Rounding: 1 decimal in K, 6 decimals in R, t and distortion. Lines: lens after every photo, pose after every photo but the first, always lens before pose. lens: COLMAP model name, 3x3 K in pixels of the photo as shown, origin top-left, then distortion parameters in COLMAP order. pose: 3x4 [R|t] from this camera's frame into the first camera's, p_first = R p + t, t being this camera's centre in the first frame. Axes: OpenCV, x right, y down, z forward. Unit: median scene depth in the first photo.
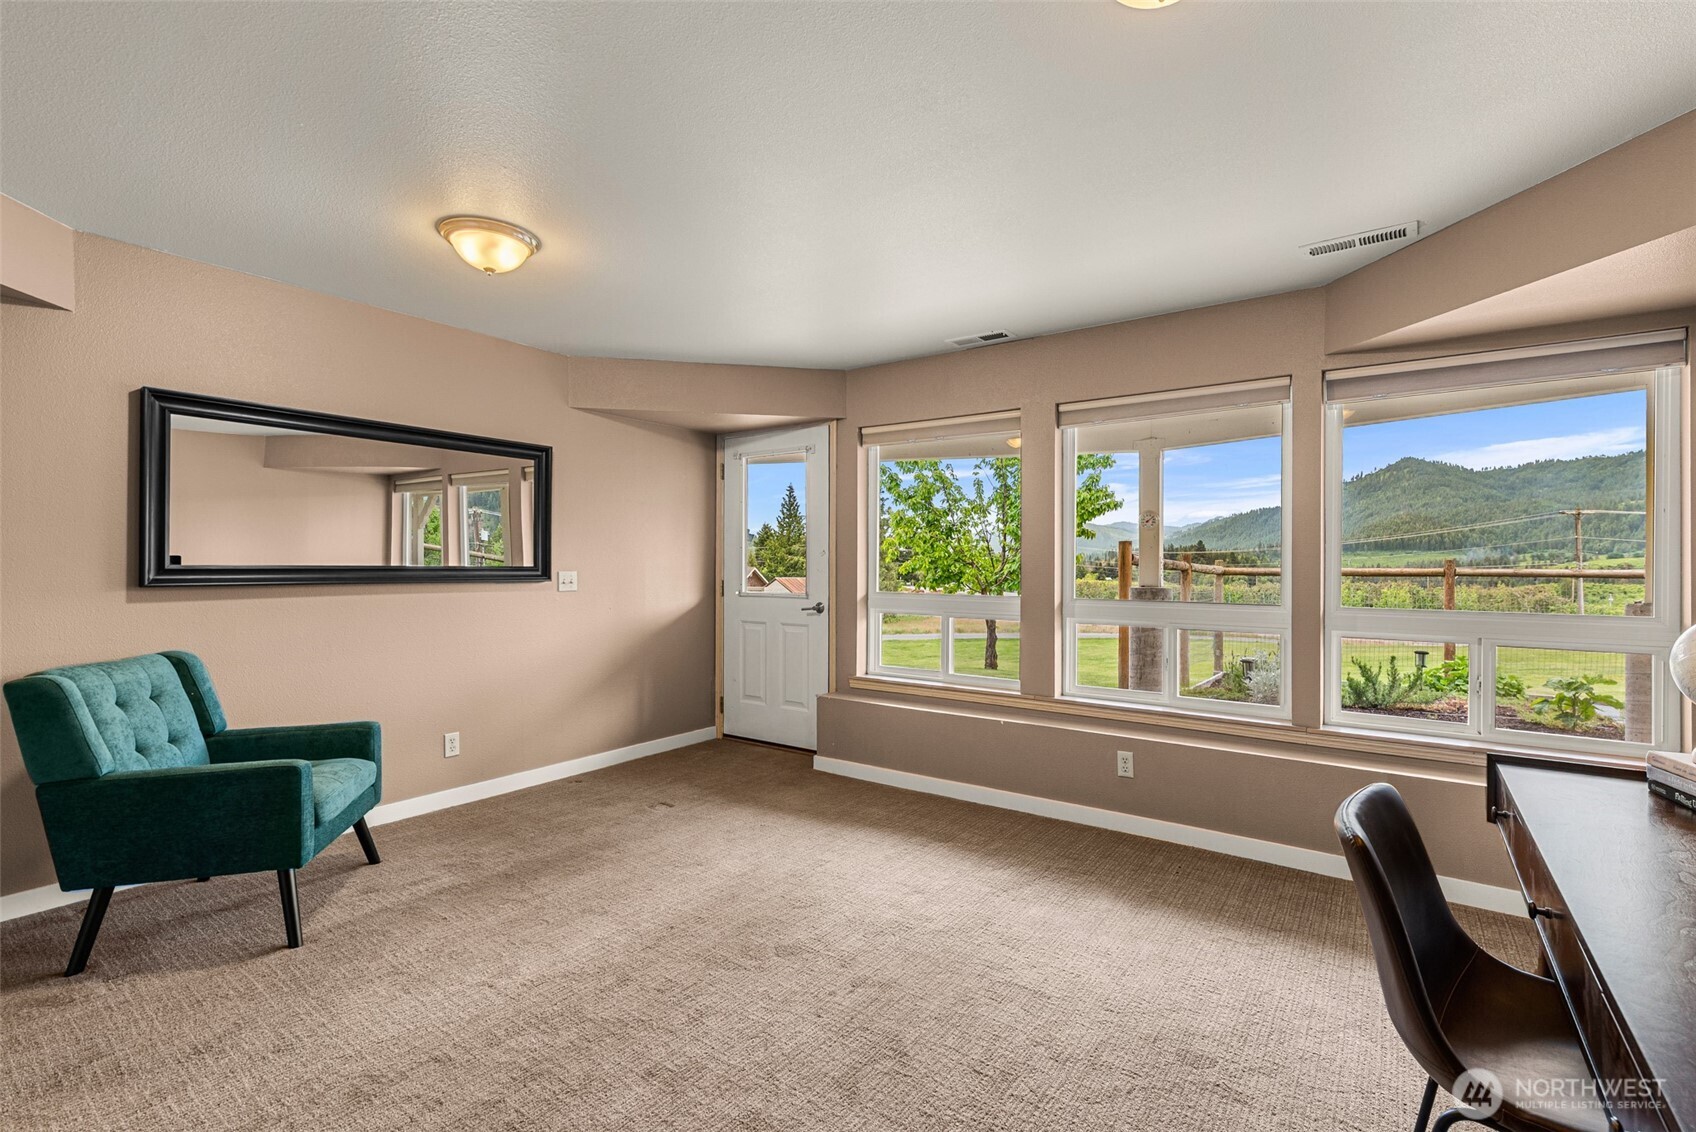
lens RADIAL K [[741.1, 0, 851.5], [0, 741.1, 570.1], [0, 0, 1]] dist [0.000917, 0.000062]
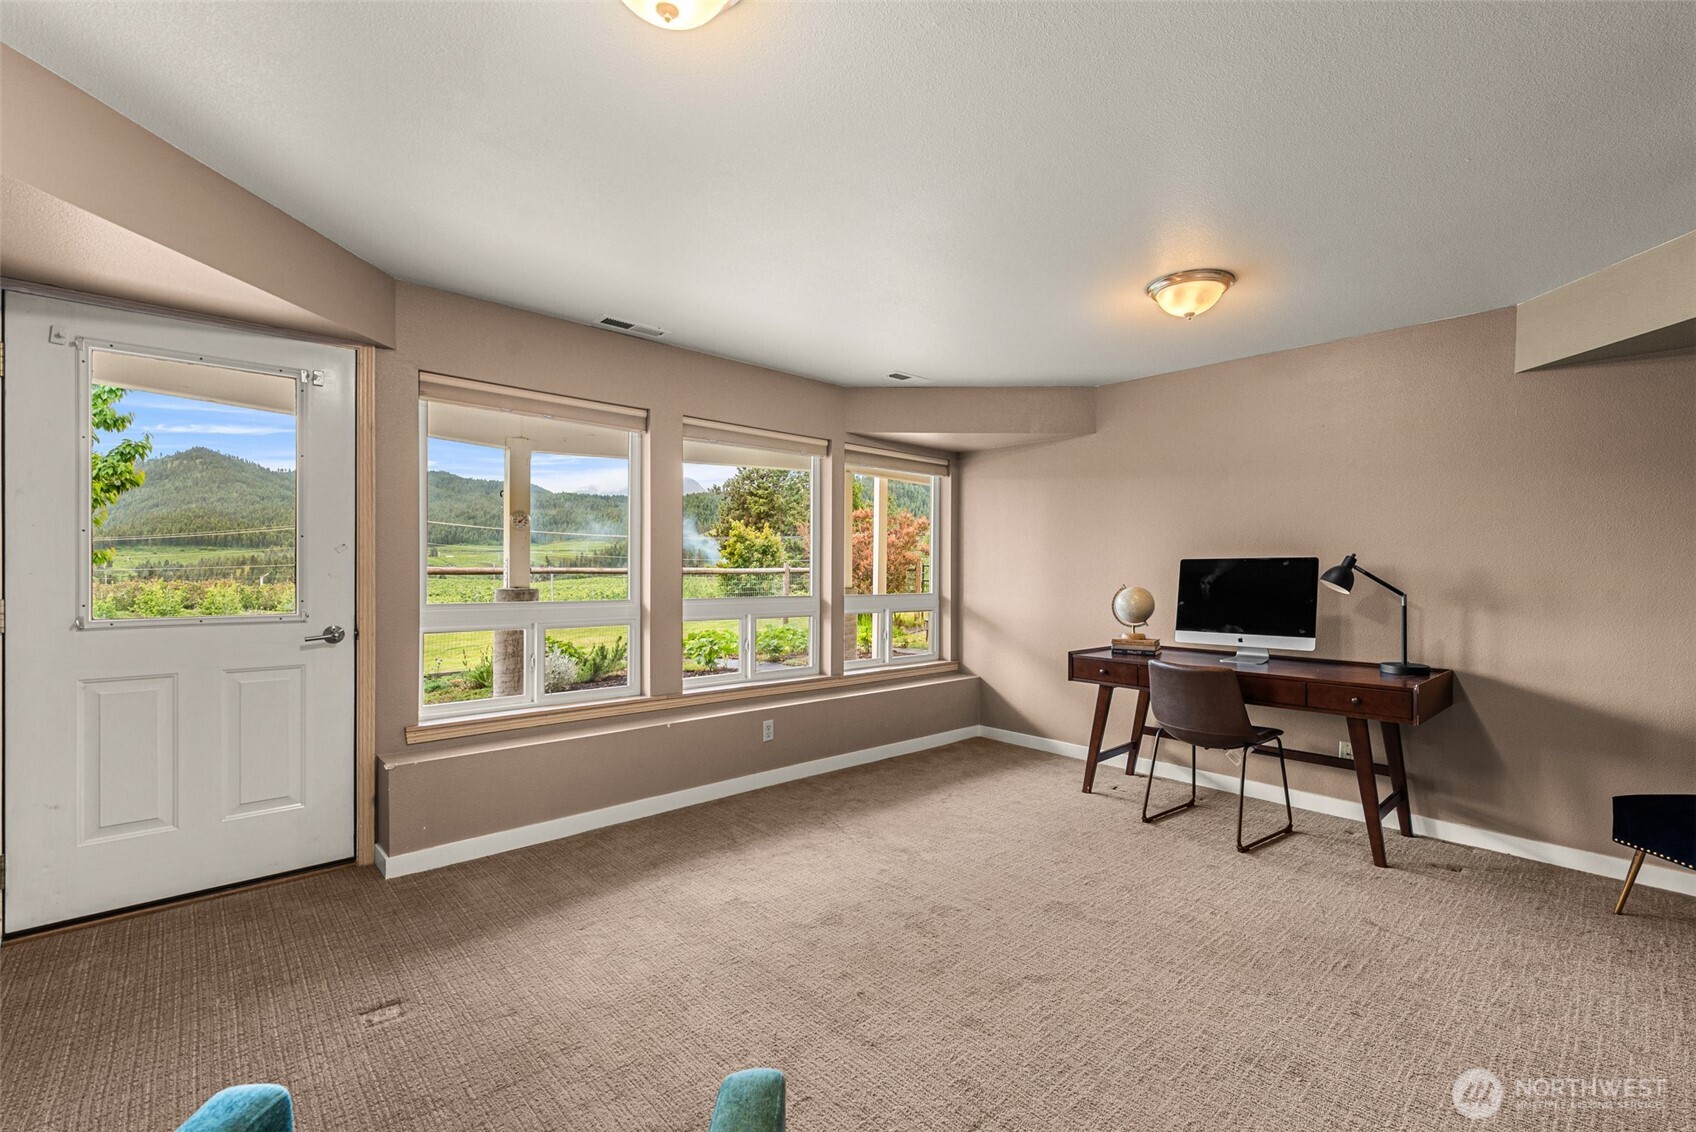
lens RADIAL K [[741.1, 0, 851.5], [0, 741.1, 570.1], [0, 0, 1]] dist [0.000917, 0.000062]
pose [[0.203845, -0.004947, 0.978991, -0.524343], [0.001646, 0.999988, 0.004710, -0.005855], [-0.979002, 0.000651, 0.203851, 0.403321]]
